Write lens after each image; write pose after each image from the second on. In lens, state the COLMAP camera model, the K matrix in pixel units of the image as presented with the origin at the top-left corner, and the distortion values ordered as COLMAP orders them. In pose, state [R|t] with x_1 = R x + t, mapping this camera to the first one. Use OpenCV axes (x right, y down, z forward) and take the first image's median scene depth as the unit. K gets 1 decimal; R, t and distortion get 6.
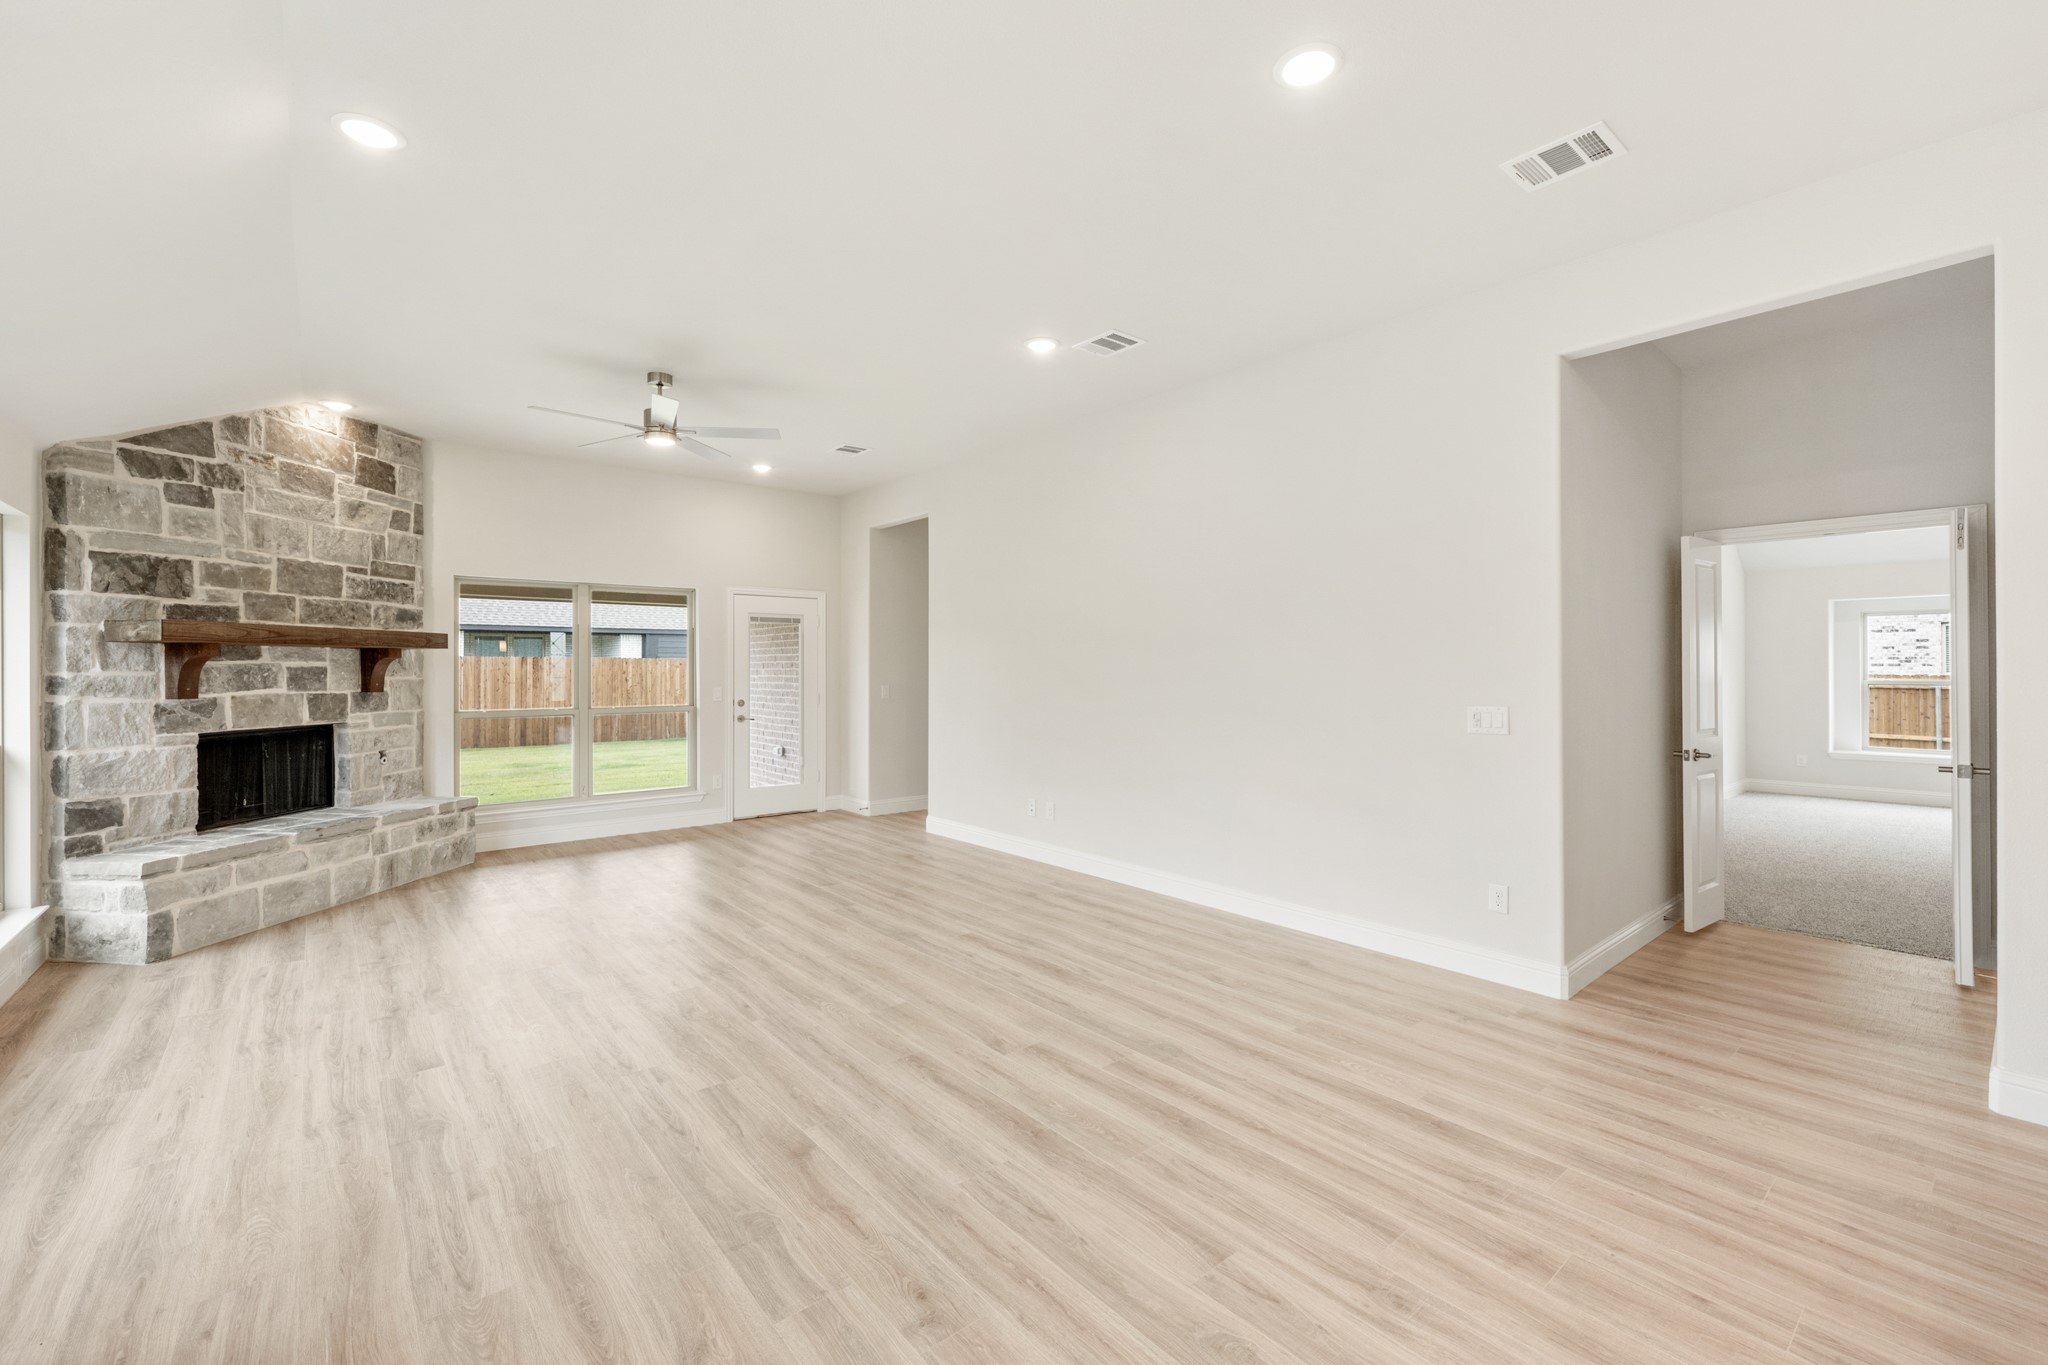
lens RADIAL K [[854.6, 0, 1027.8], [0, 854.6, 664.9], [0, 0, 1]] dist [-0.002171, -0.000080]
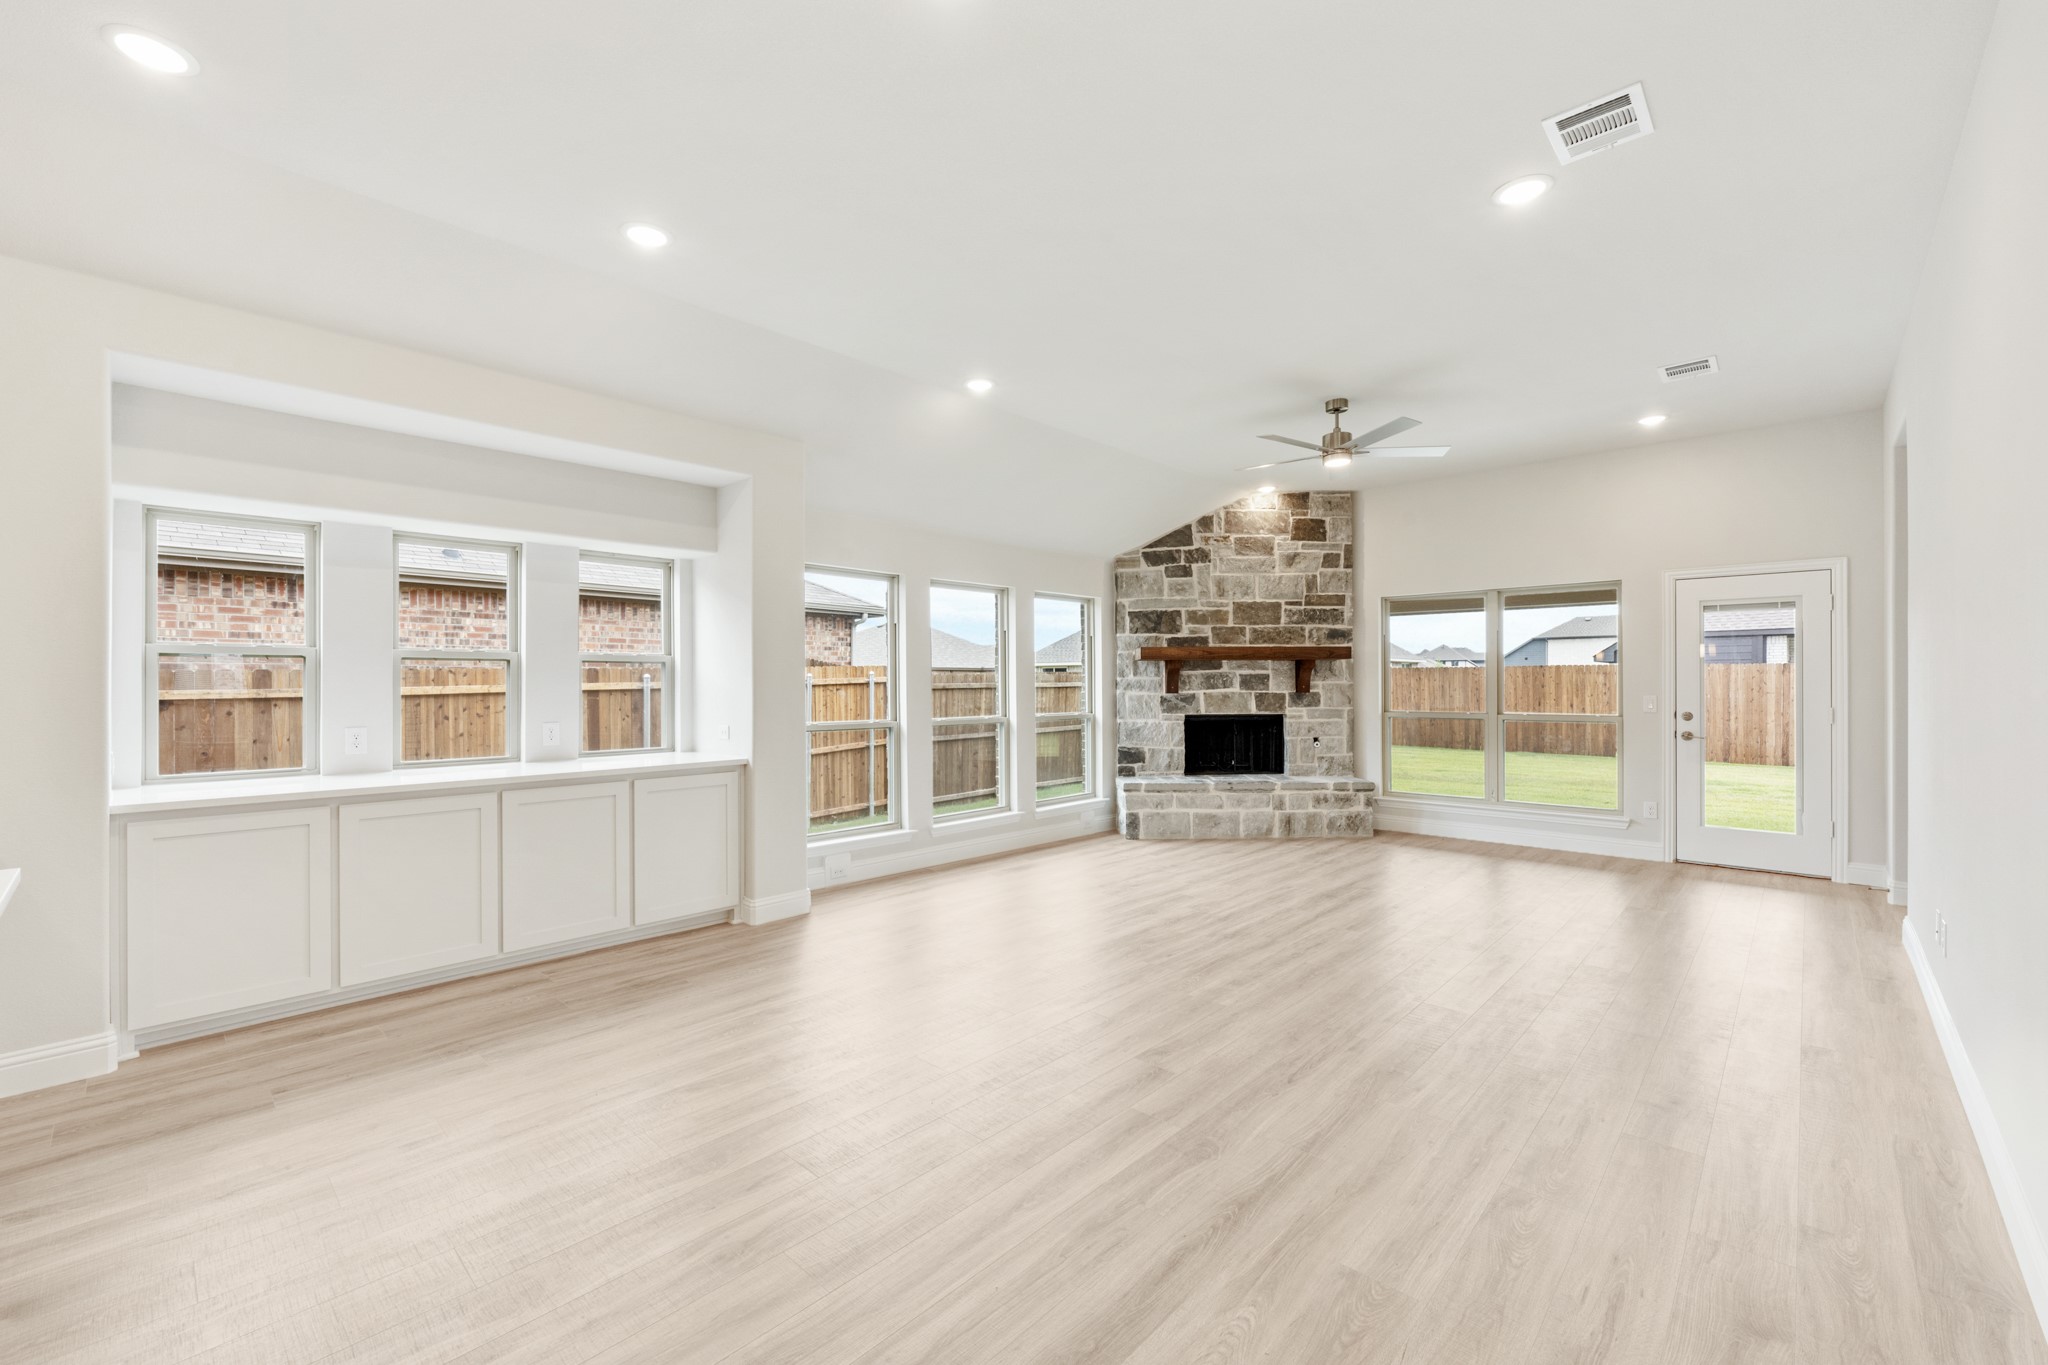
lens RADIAL K [[837.6, 0, 1024.0], [0, 837.6, 682.5], [0, 0, 1]] dist [-0.003424, 0.000003]
pose [[0.120026, 0.001368, -0.992770, 0.568479], [0.006899, 0.999974, 0.002212, 0.011797], [0.992747, -0.007115, 0.120013, 0.469709]]
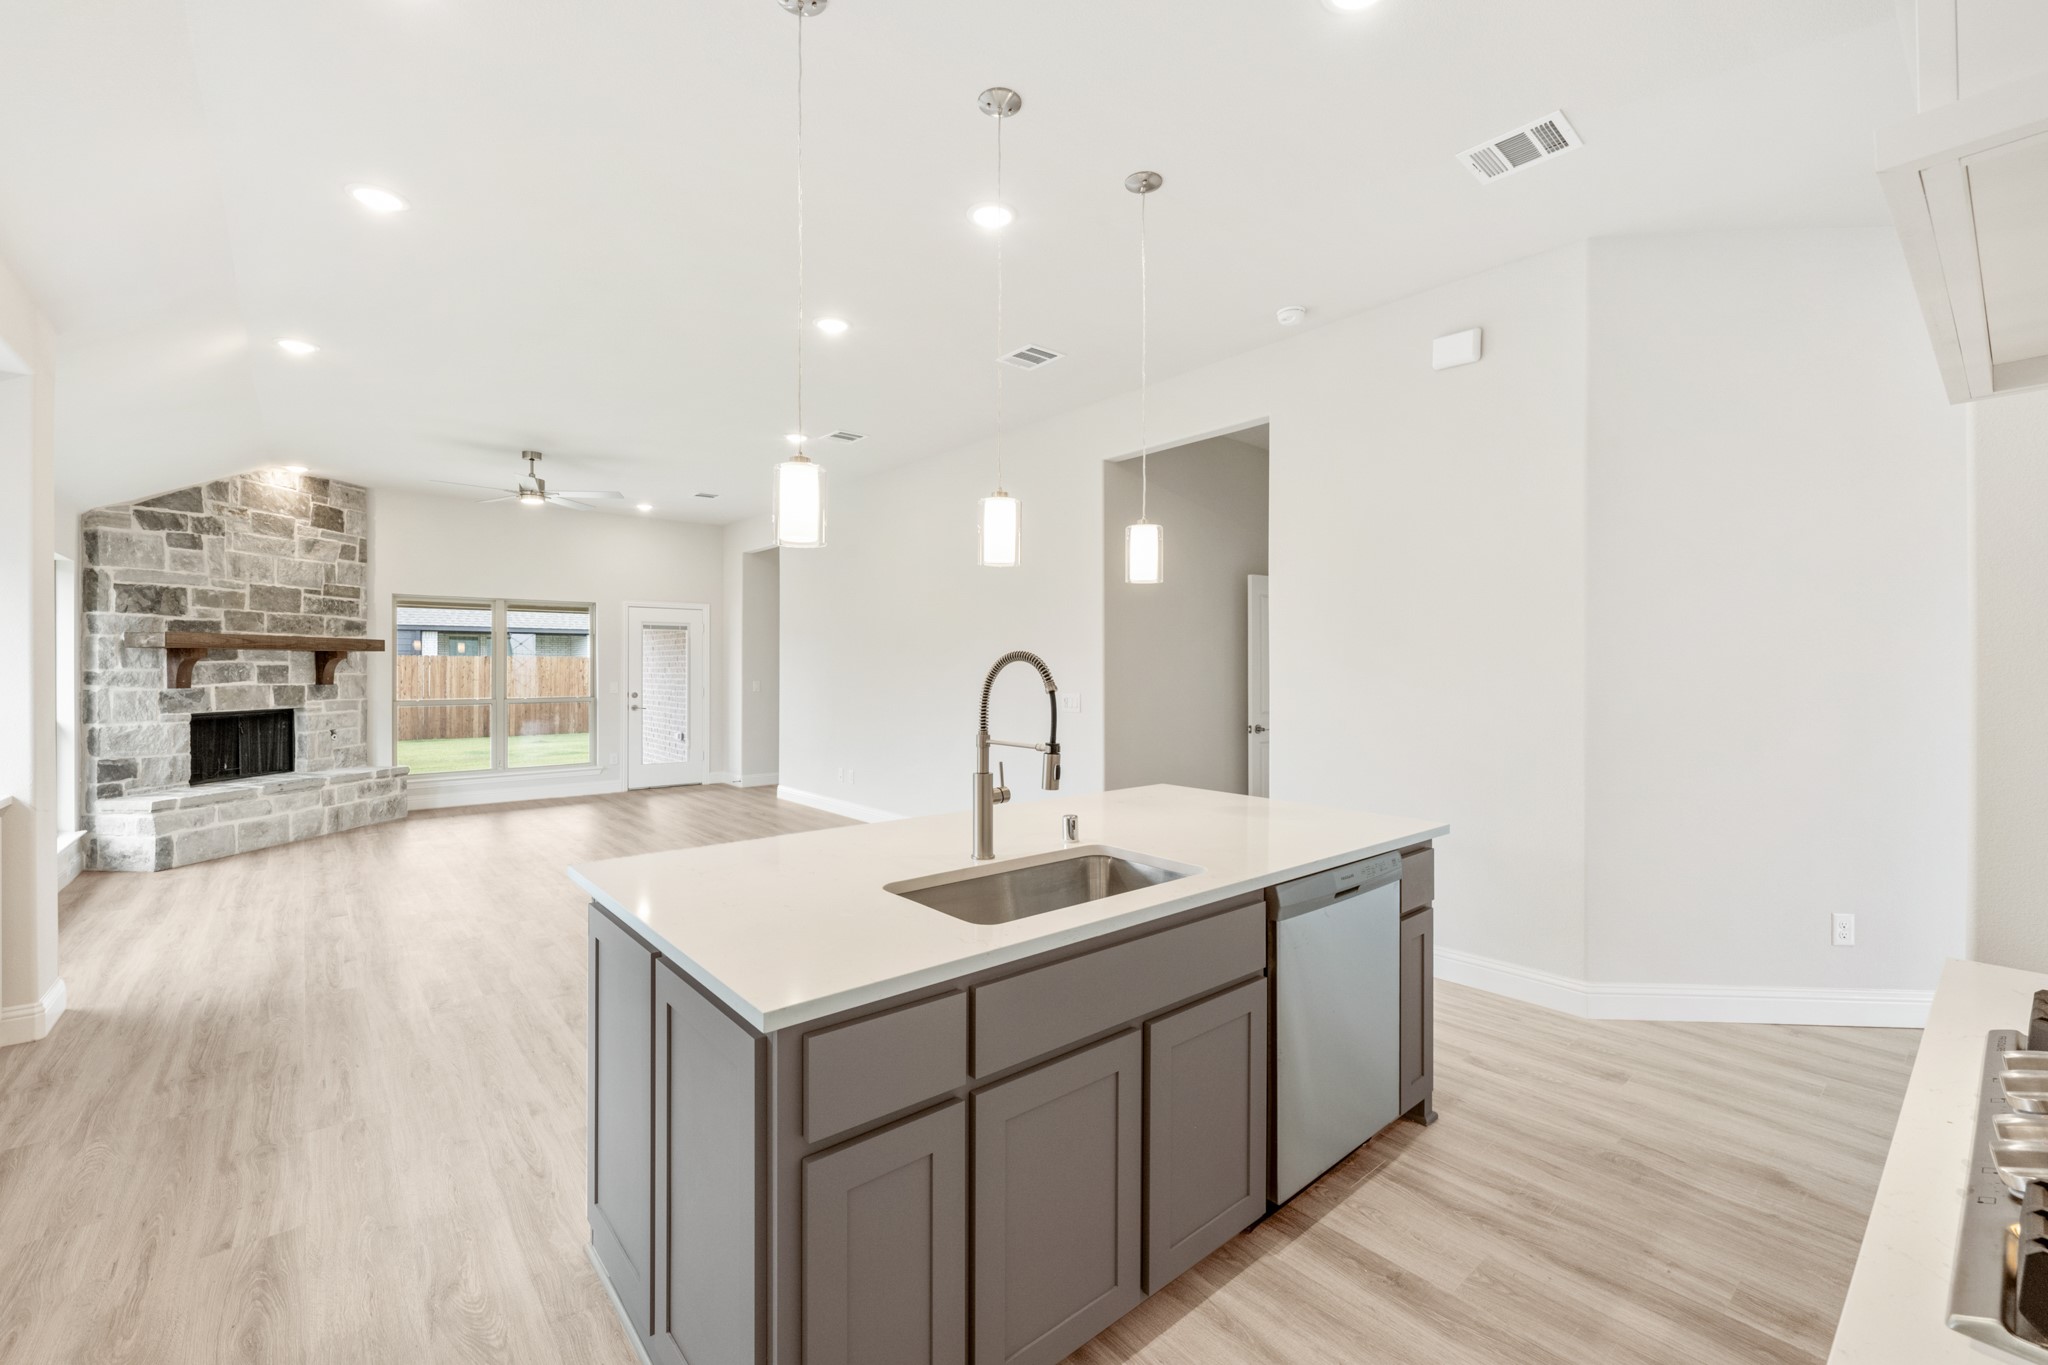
lens RADIAL K [[850.6, 0, 1027.0], [0, 850.6, 664.4], [0, 0, 1]] dist [-0.000520, -0.000282]
pose [[0.999964, 0.001578, 0.008389, 0.346707], [-0.001584, 0.999999, 0.000676, -0.002032], [-0.008388, -0.000689, 0.999965, -0.363837]]
